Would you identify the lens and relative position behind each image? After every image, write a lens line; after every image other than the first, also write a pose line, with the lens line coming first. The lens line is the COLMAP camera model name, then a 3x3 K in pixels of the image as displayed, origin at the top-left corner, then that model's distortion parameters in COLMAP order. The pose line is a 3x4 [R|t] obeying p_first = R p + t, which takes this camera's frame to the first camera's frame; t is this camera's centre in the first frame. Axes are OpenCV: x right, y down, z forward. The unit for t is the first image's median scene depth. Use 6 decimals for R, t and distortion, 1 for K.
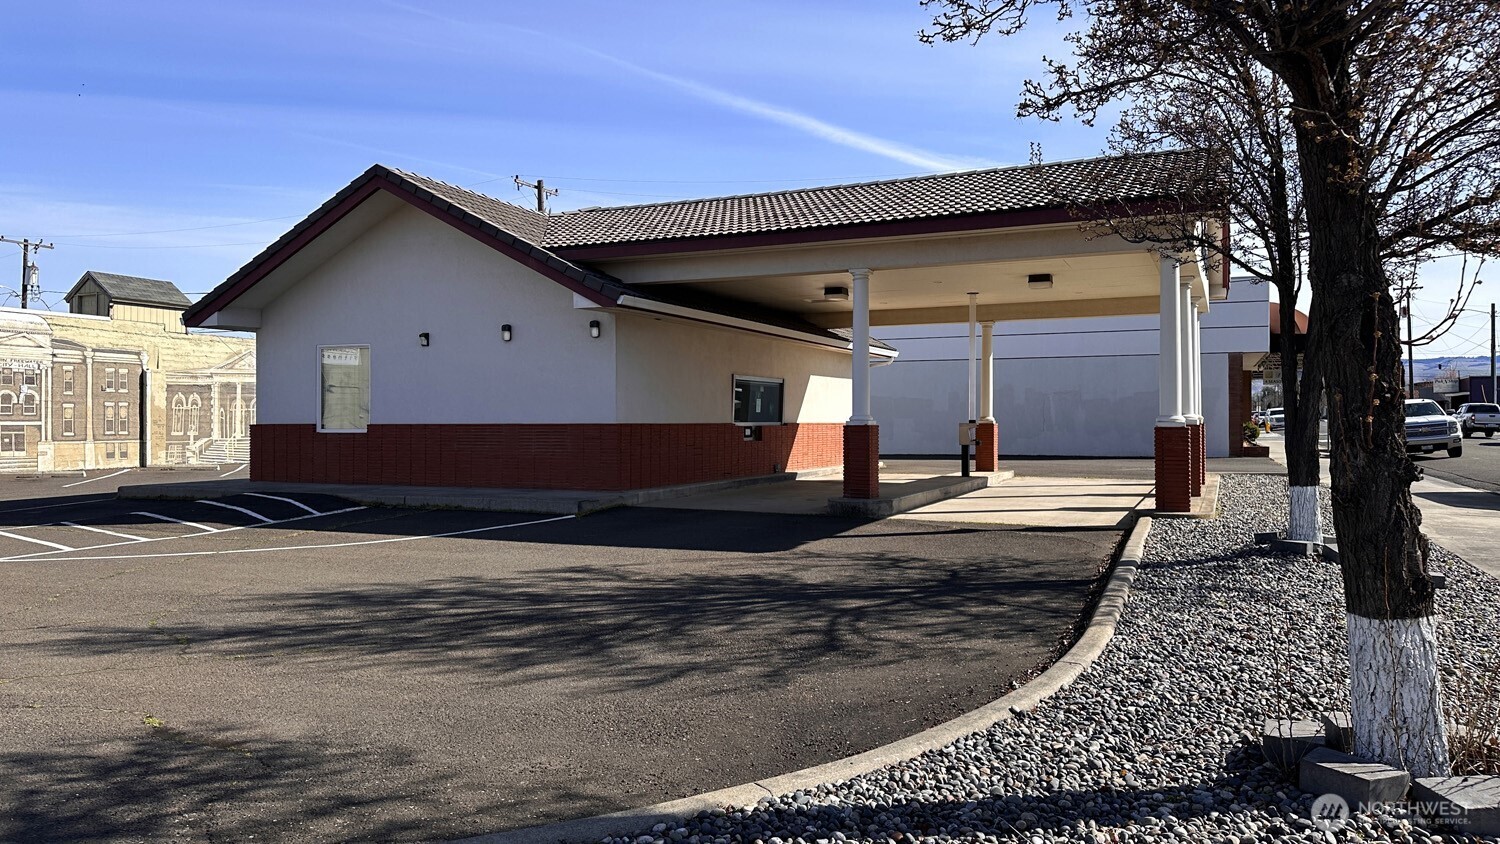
lens RADIAL K [[1070.8, 0, 787.8], [0, 1070.8, 419.9], [0, 0, 1]] dist [0.190171, -0.222016]
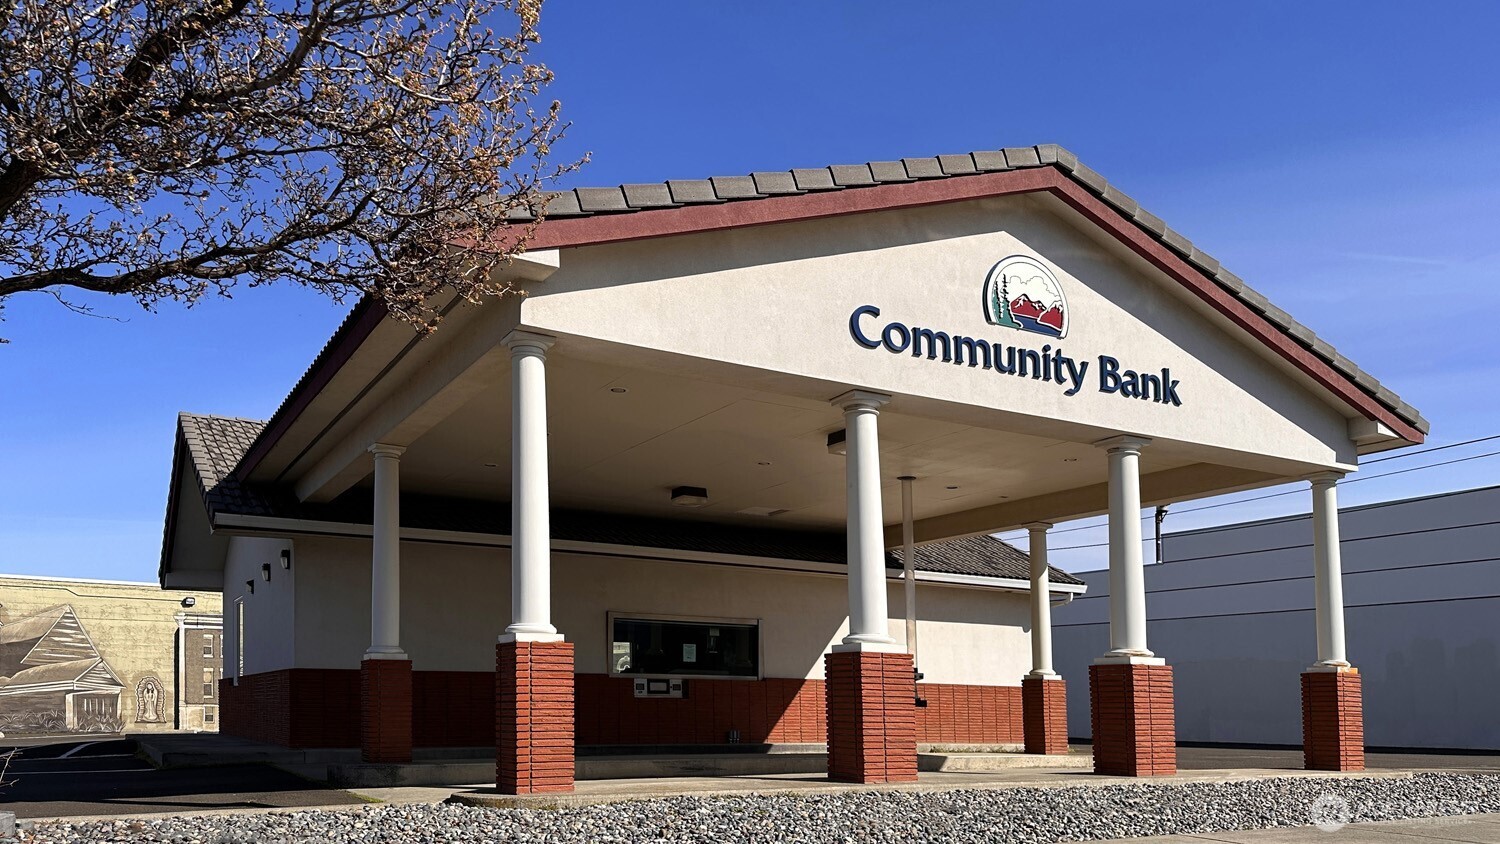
lens RADIAL K [[1104.5, 0, 746.1], [0, 1104.5, 609.4], [0, 0, 1]] dist [0.124548, -0.144523]
pose [[0.785592, -0.048778, -0.616820, 0.529664], [-0.007510, 0.996063, -0.088334, 0.026154], [0.618700, 0.074027, 0.782132, 0.417036]]
